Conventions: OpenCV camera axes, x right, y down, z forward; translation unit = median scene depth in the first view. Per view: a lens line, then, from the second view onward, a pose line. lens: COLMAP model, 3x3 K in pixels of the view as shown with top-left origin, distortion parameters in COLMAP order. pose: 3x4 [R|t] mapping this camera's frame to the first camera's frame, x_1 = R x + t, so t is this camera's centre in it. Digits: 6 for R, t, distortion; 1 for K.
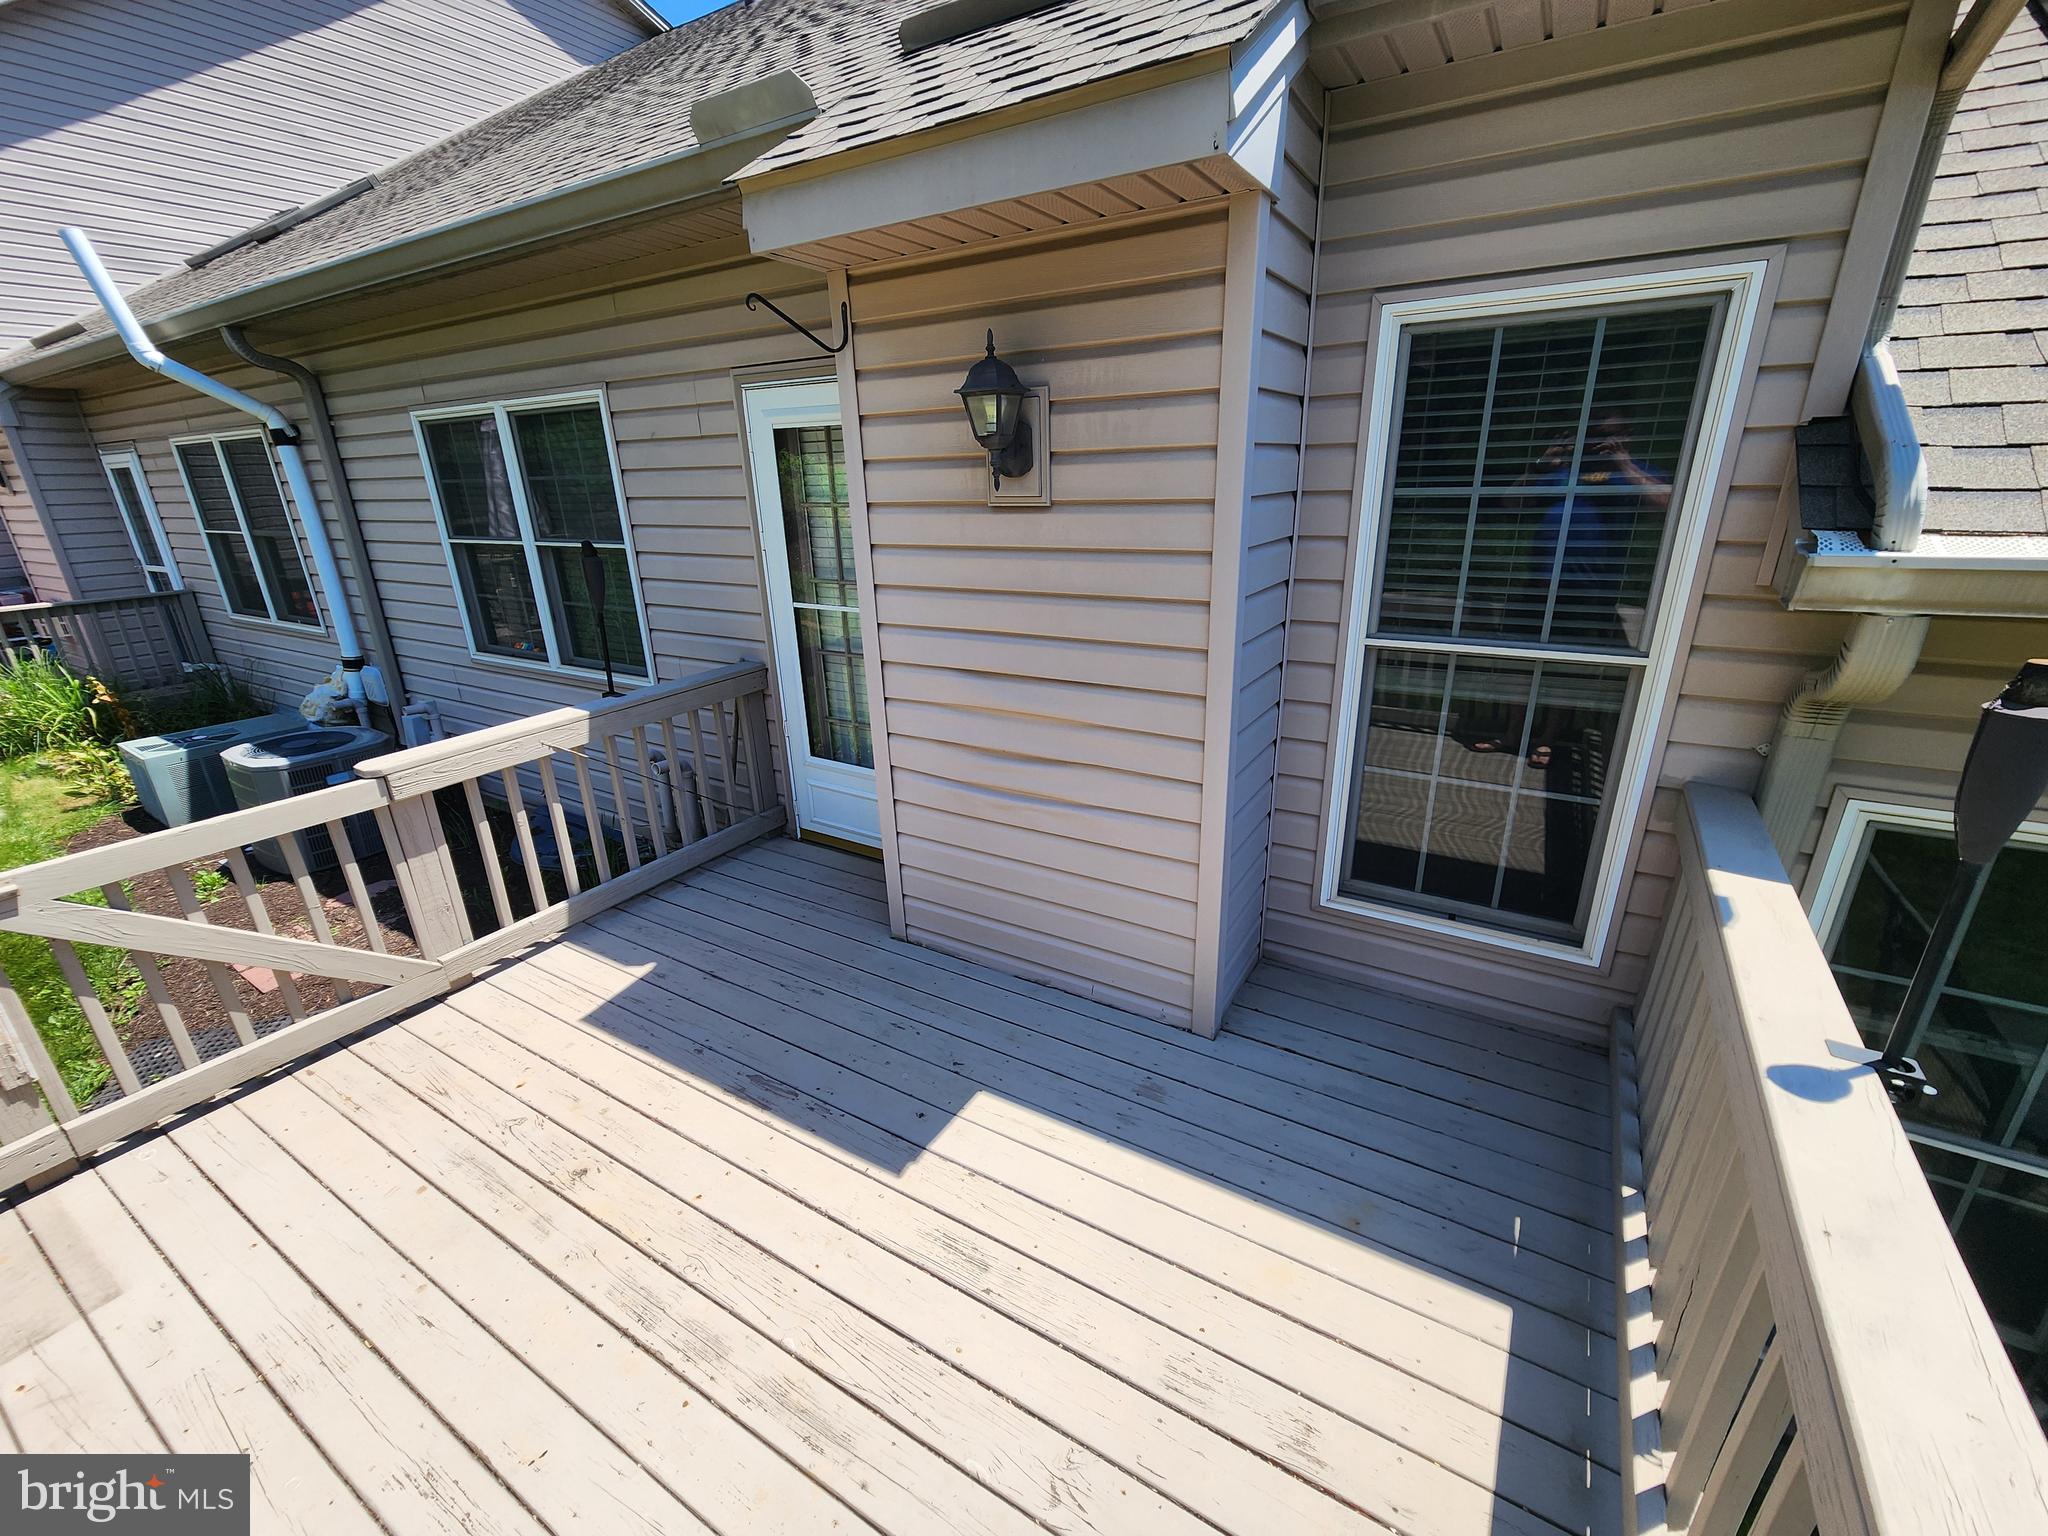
lens RADIAL K [[840.3, 0, 1024.1], [0, 840.3, 777.6], [0, 0, 1]] dist [-0.000539, -0.000147]
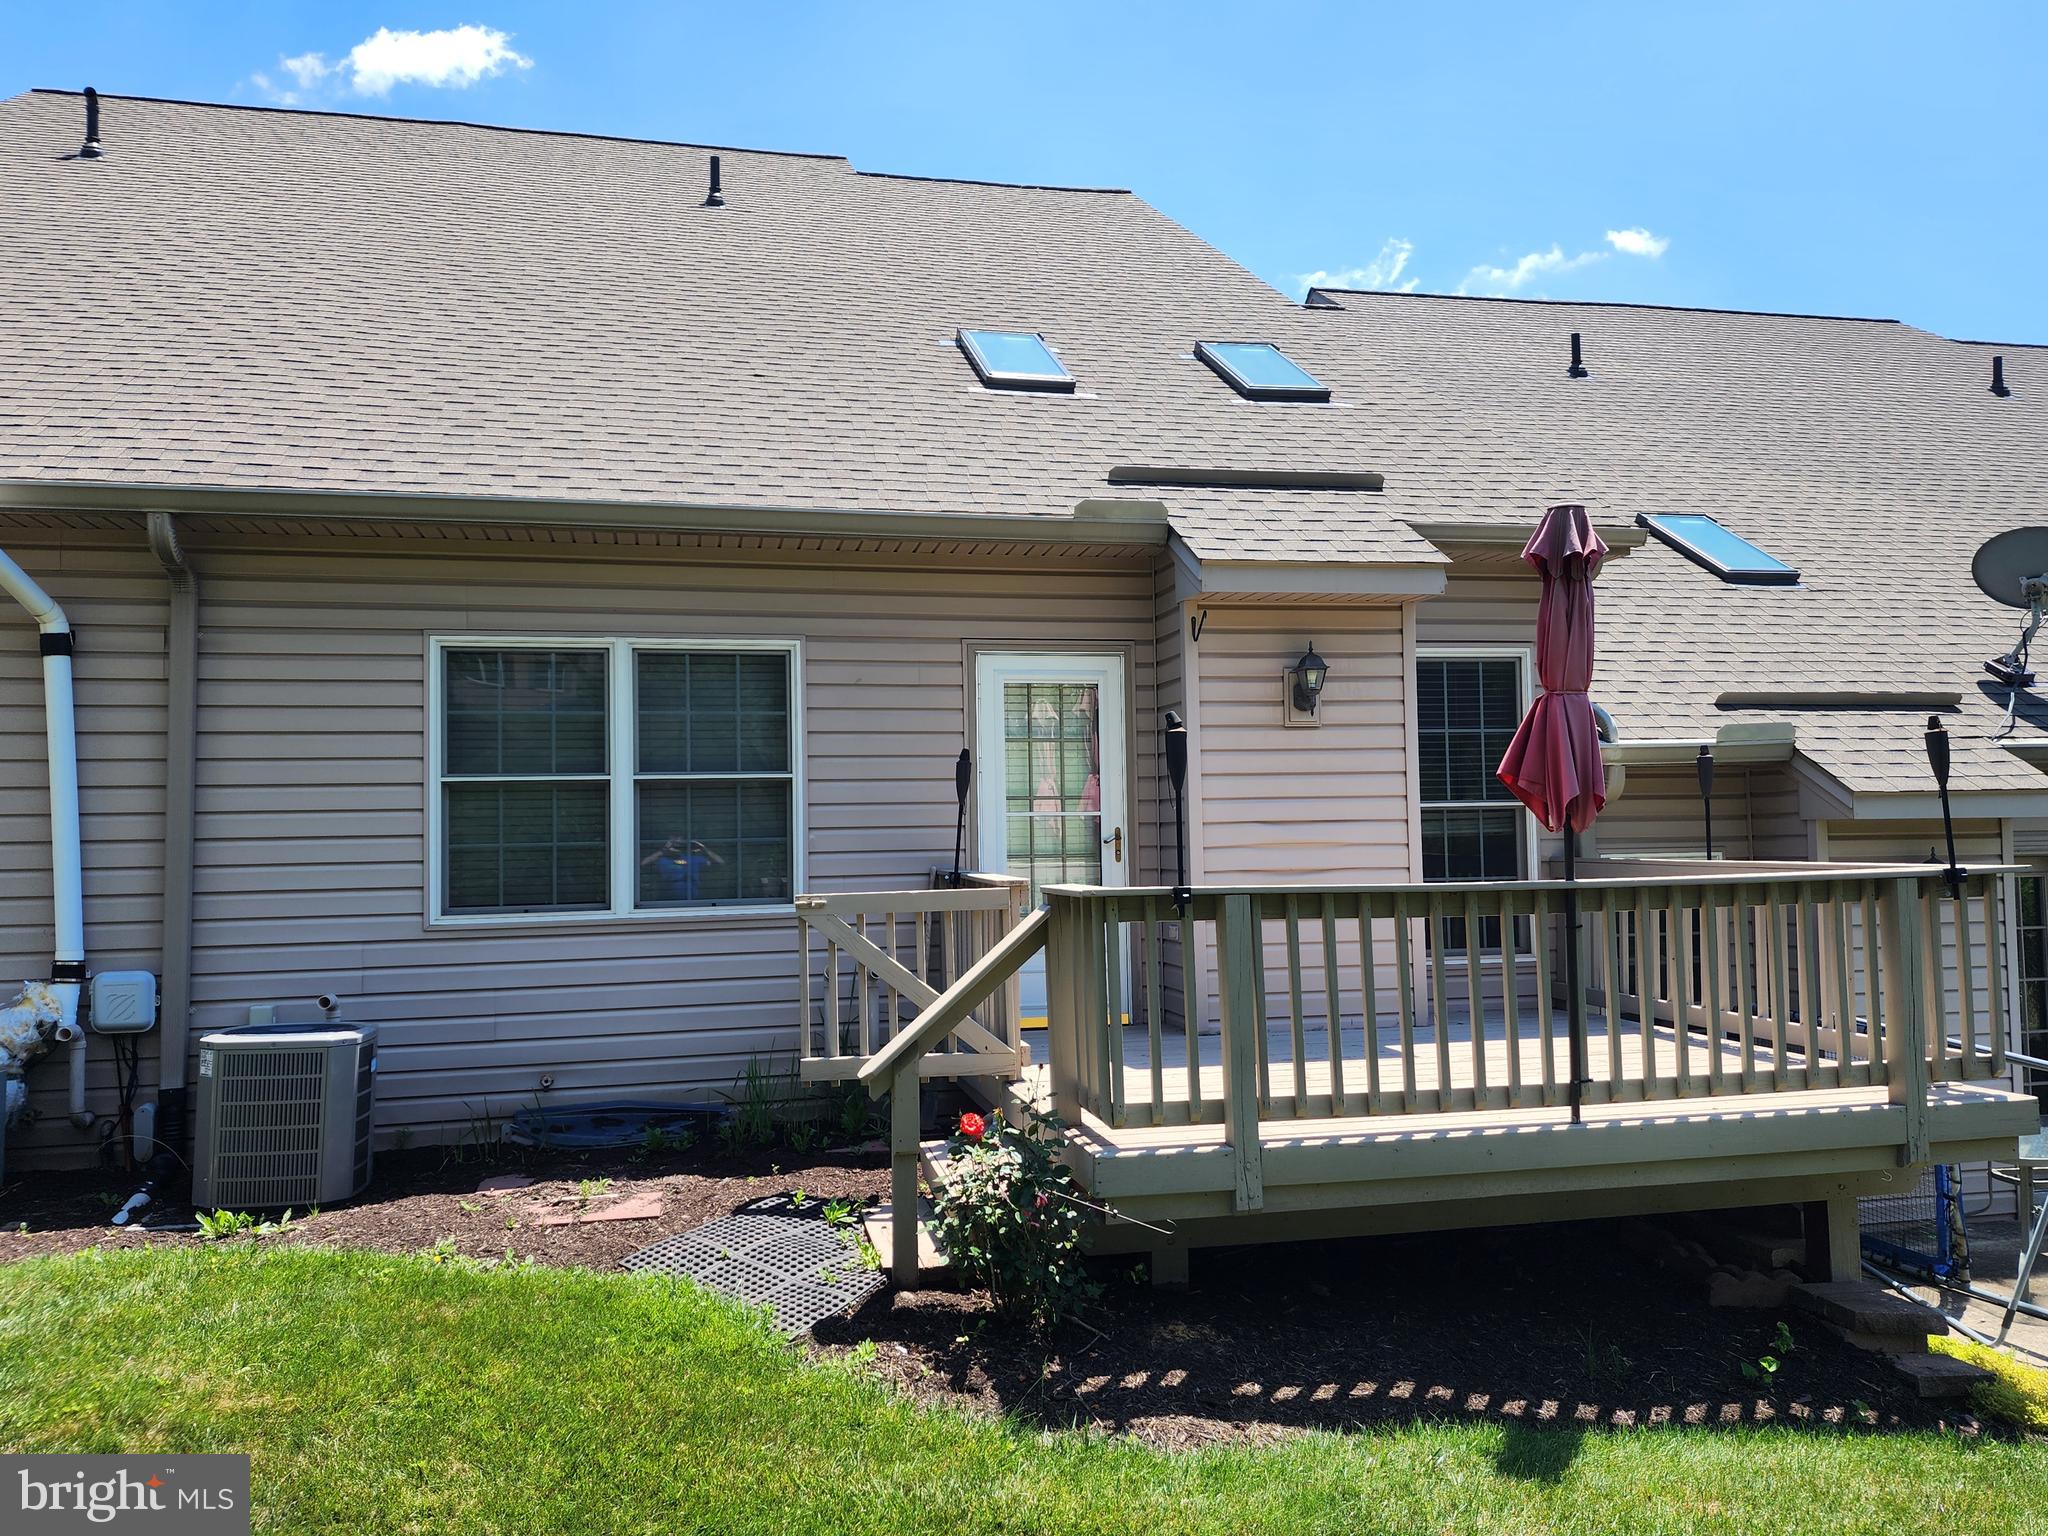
lens RADIAL K [[1349.8, 0, 1023.8], [0, 1349.8, 770.9], [0, 0, 1]] dist [0.031109, -0.010643]
pose [[0.736136, 0.044443, 0.675373, -1.490923], [0.232211, 0.920694, -0.313689, 0.335027], [-0.635753, 0.387747, 0.667436, -0.330535]]
